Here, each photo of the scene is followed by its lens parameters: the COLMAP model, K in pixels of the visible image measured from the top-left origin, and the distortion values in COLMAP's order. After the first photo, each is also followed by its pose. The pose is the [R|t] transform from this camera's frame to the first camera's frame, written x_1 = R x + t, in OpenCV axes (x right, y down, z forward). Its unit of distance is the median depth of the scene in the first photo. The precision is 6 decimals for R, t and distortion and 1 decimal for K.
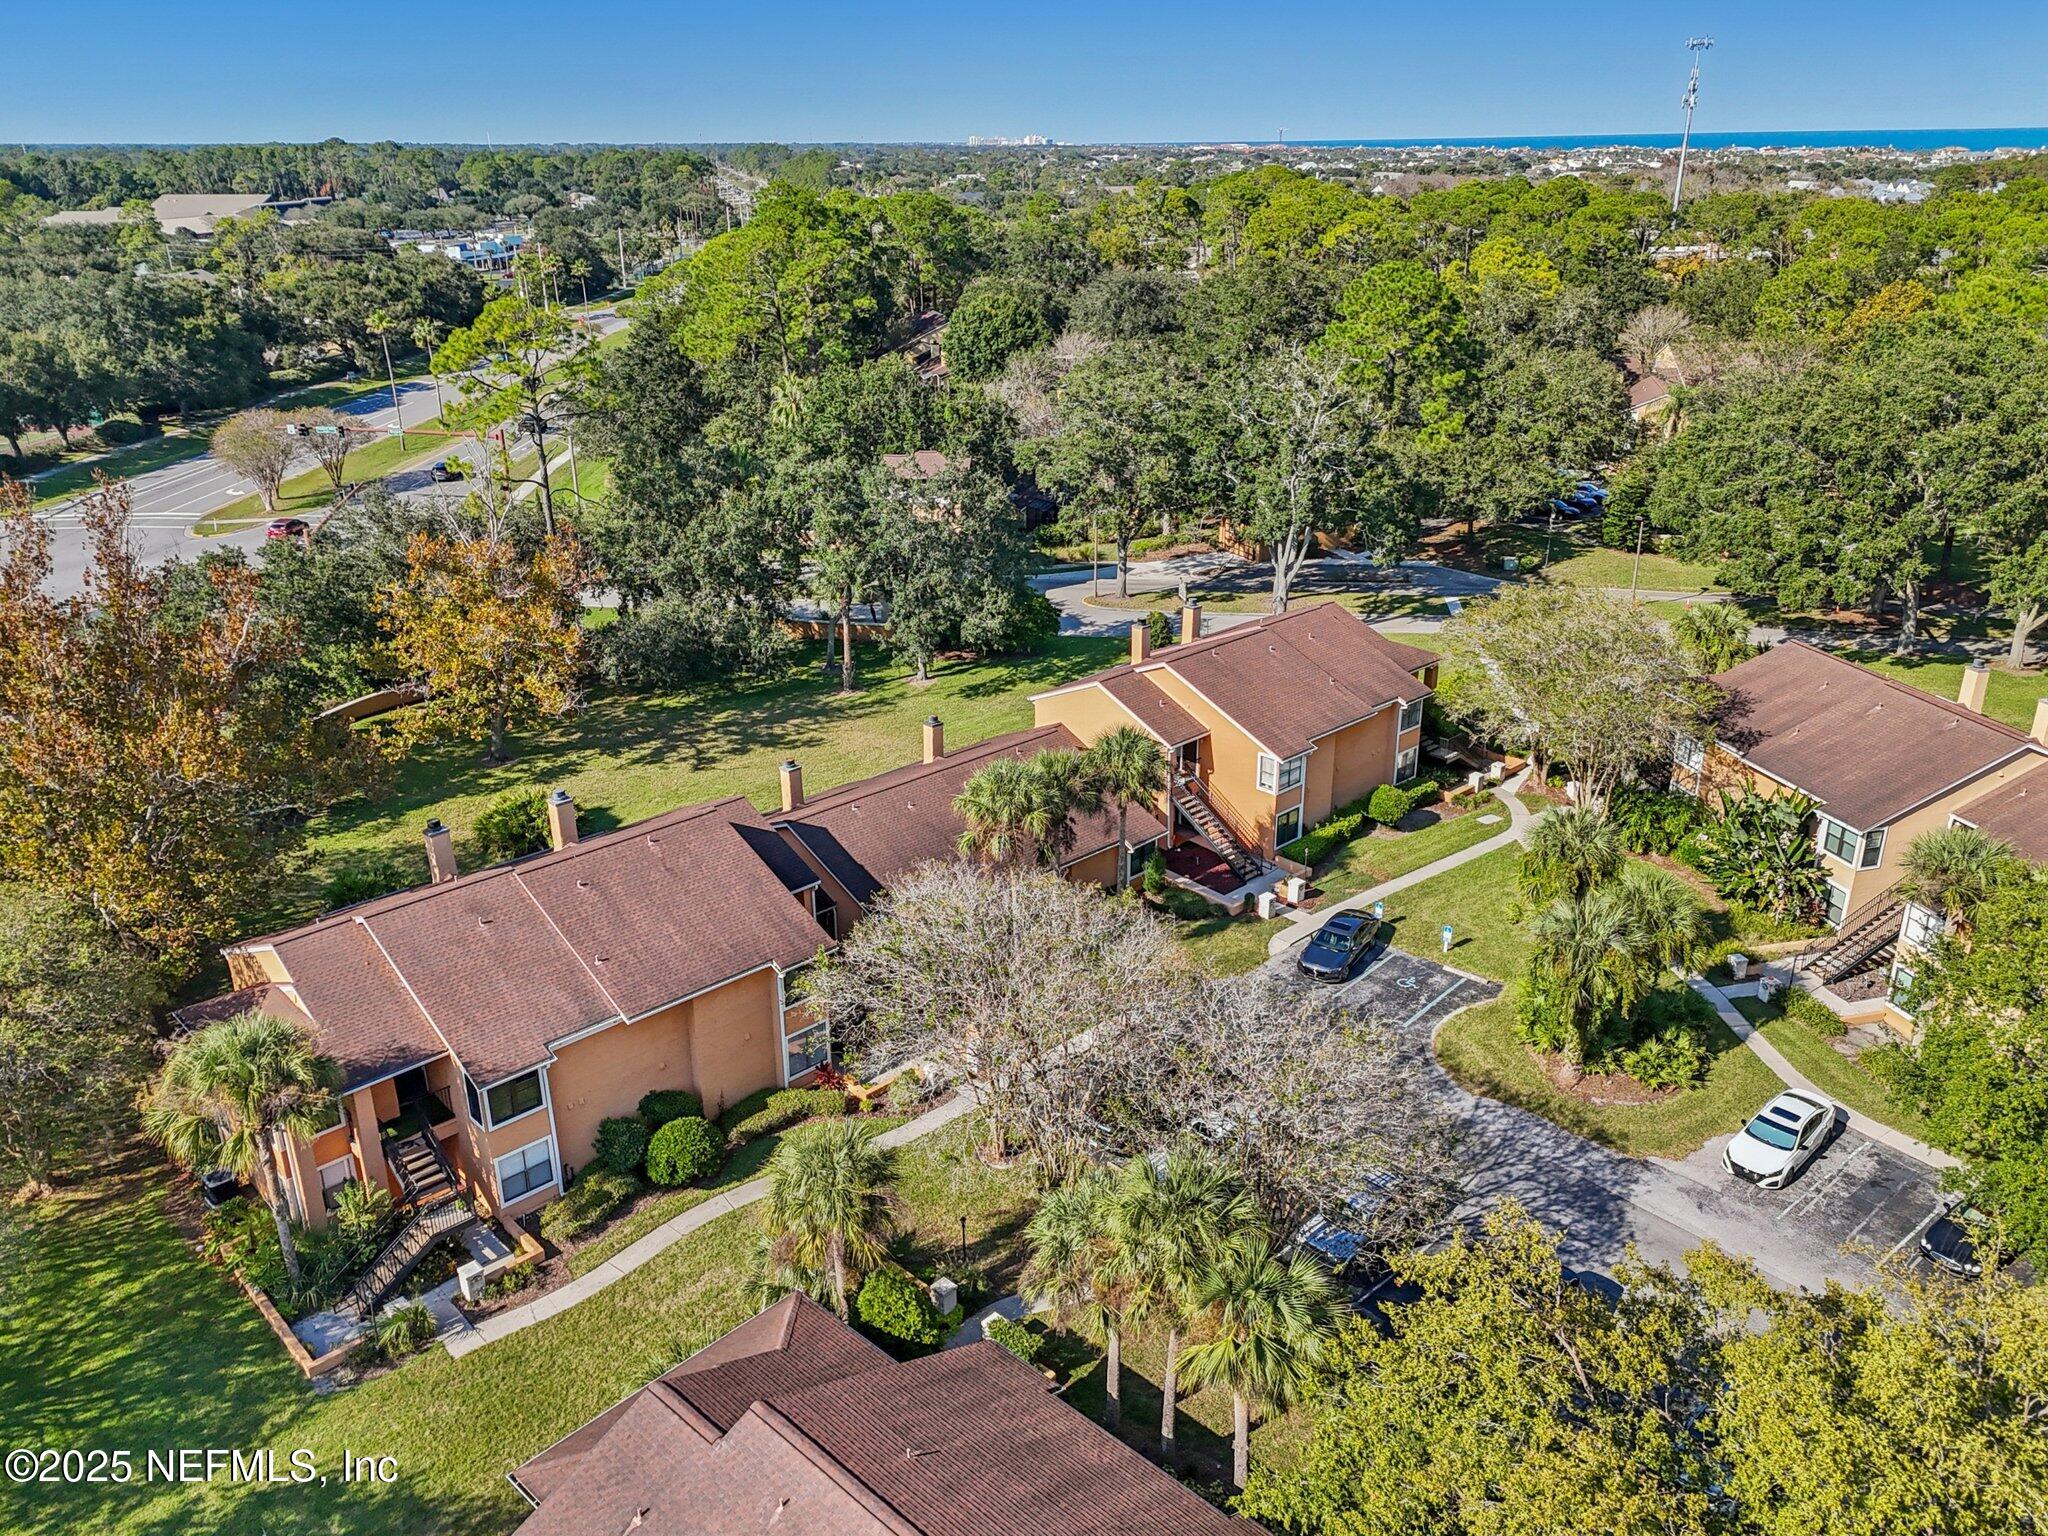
lens RADIAL K [[1560.4, 0, 1014.2], [0, 1560.4, 771.3], [0, 0, 1]] dist [0.077789, -0.067022]
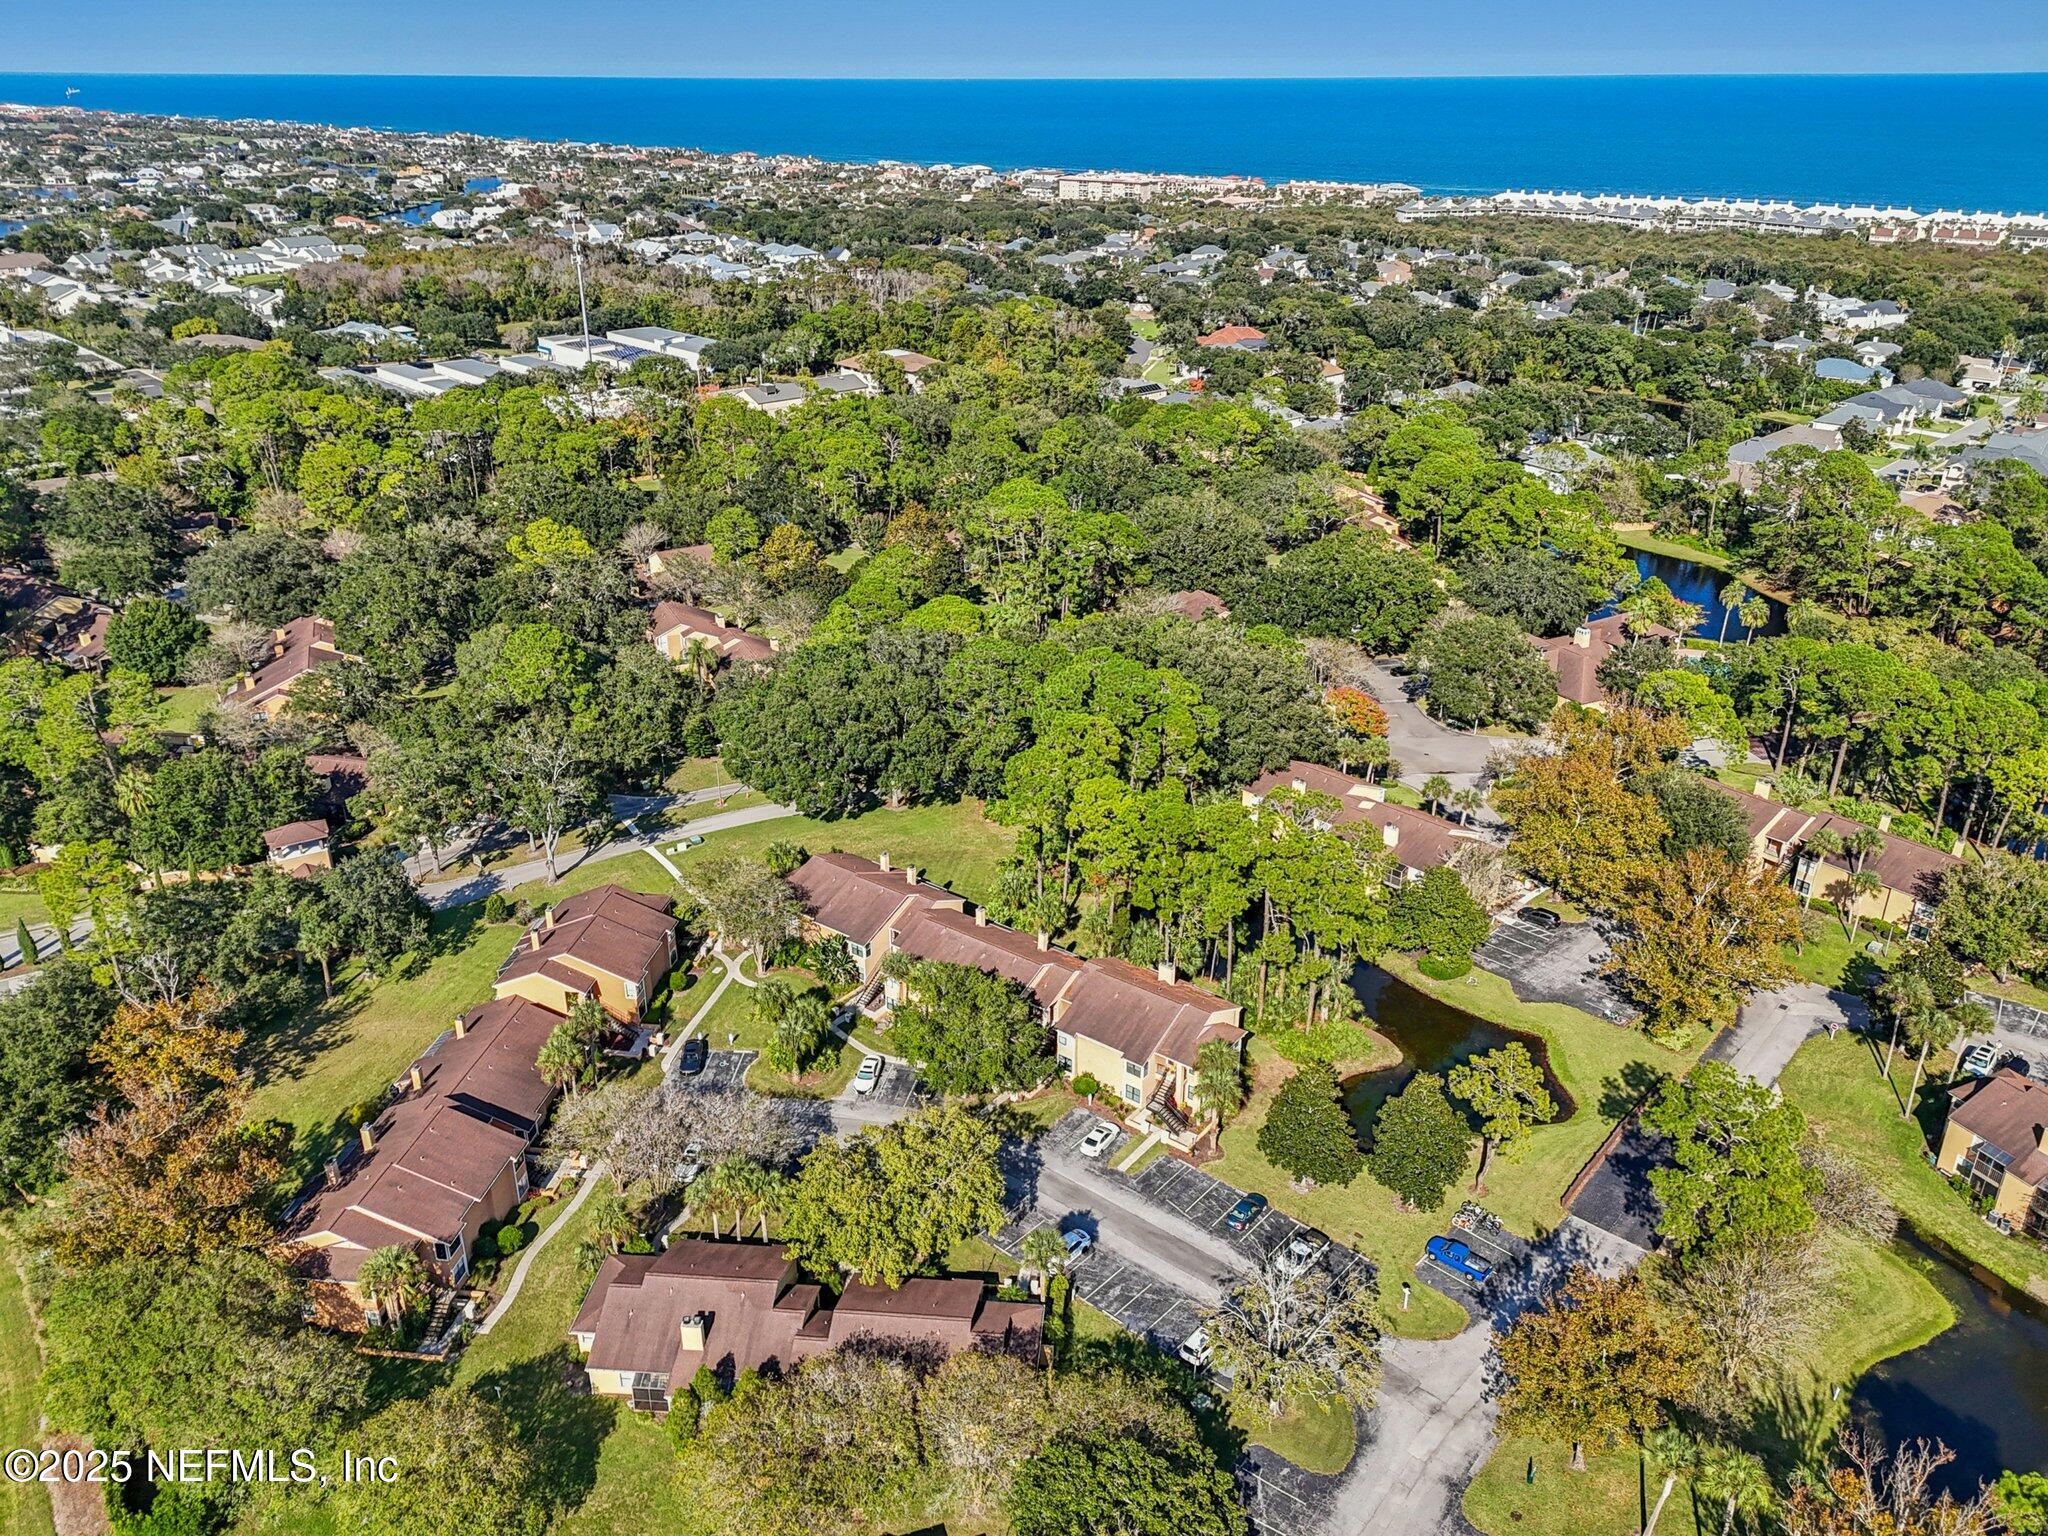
lens RADIAL K [[1560.4, 0, 1032.3], [0, 1560.4, 750.5], [0, 0, 1]] dist [0.077789, -0.067022]
pose [[0.781981, -0.242319, 0.574271, -0.653832], [0.228441, 0.968647, 0.097662, -0.462044], [-0.579931, 0.054817, 0.812819, -1.281377]]
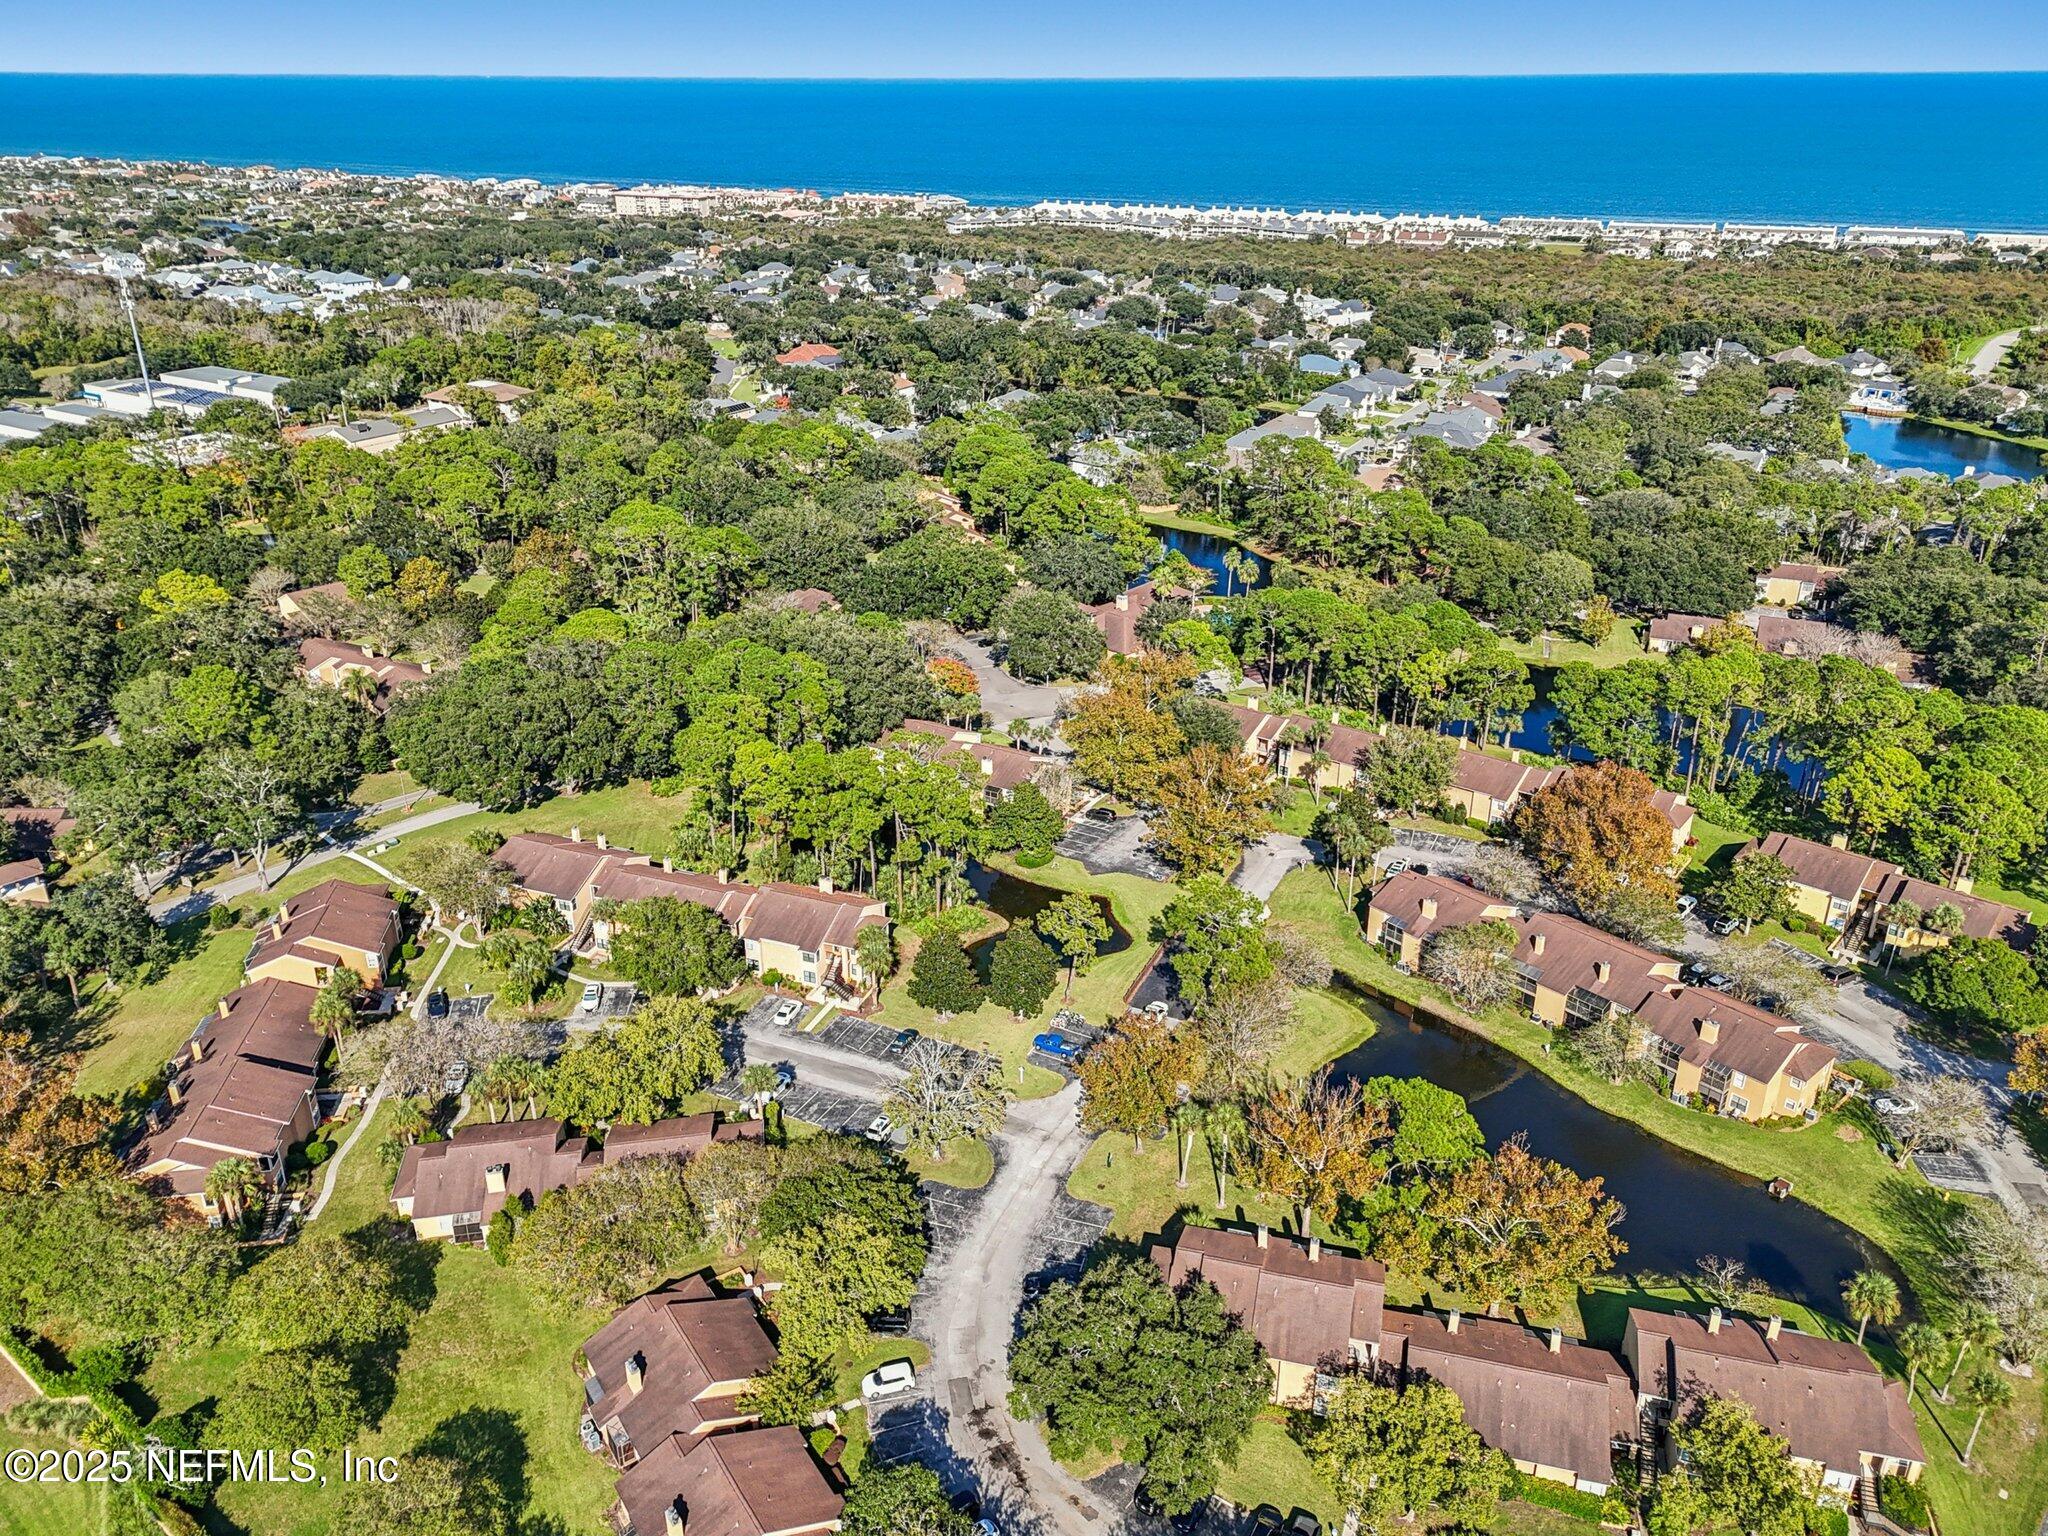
lens RADIAL K [[1560.4, 0, 1034.3], [0, 1560.4, 770.5], [0, 0, 1]] dist [0.077789, -0.067022]
pose [[0.590088, -0.325864, 0.738653, -1.150968], [0.300369, 0.937857, 0.173789, -0.472180], [-0.749383, 0.119318, 0.651298, -1.768771]]
